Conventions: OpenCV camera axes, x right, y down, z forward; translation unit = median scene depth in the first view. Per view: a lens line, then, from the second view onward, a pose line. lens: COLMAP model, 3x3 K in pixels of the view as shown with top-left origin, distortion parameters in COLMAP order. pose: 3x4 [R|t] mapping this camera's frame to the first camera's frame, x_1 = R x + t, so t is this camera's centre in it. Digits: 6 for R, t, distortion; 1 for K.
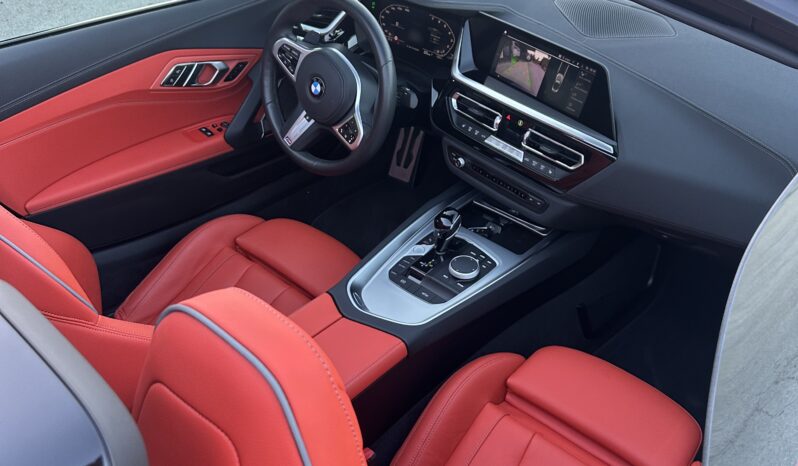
lens RADIAL K [[742.2, 0, 399.0], [0, 742.2, 233.0], [0, 0, 1]] dist [0.169070, -0.368764]
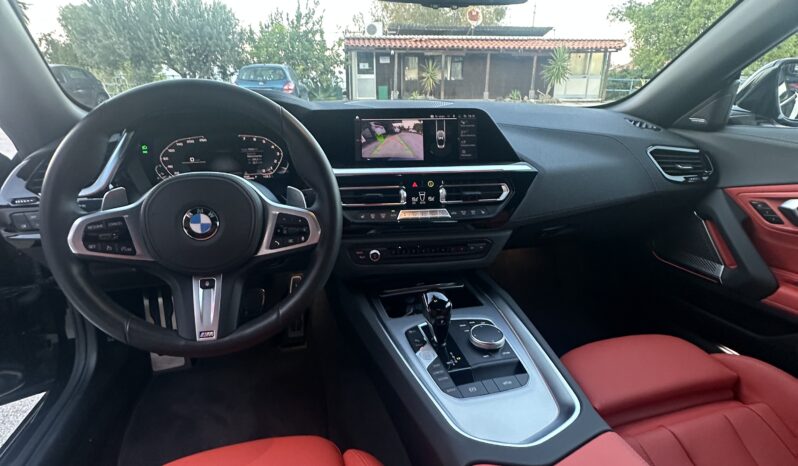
lens RADIAL K [[424.9, 0, 394.3], [0, 424.9, 231.5], [0, 0, 1]] dist [-0.004829, -0.000470]
pose [[0.542983, -0.287965, 0.788826, -0.317276], [0.504092, 0.863060, -0.031924, -0.096114], [-0.671611, 0.414975, 0.613787, 0.690426]]
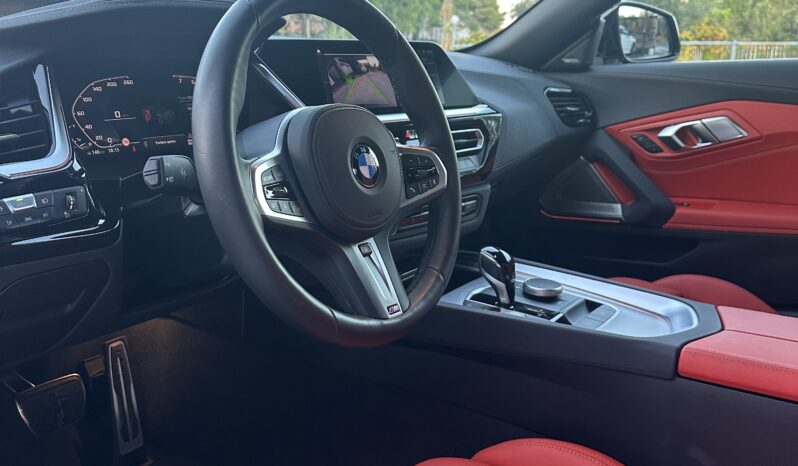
lens RADIAL K [[742.2, 0, 399.0], [0, 742.2, 233.0], [0, 0, 1]] dist [0.169070, -0.368764]
pose [[-0.127068, -0.247475, 0.960526, -0.605335], [0.577675, 0.768734, 0.274481, -0.287990], [-0.806316, 0.589749, 0.045278, 1.013652]]
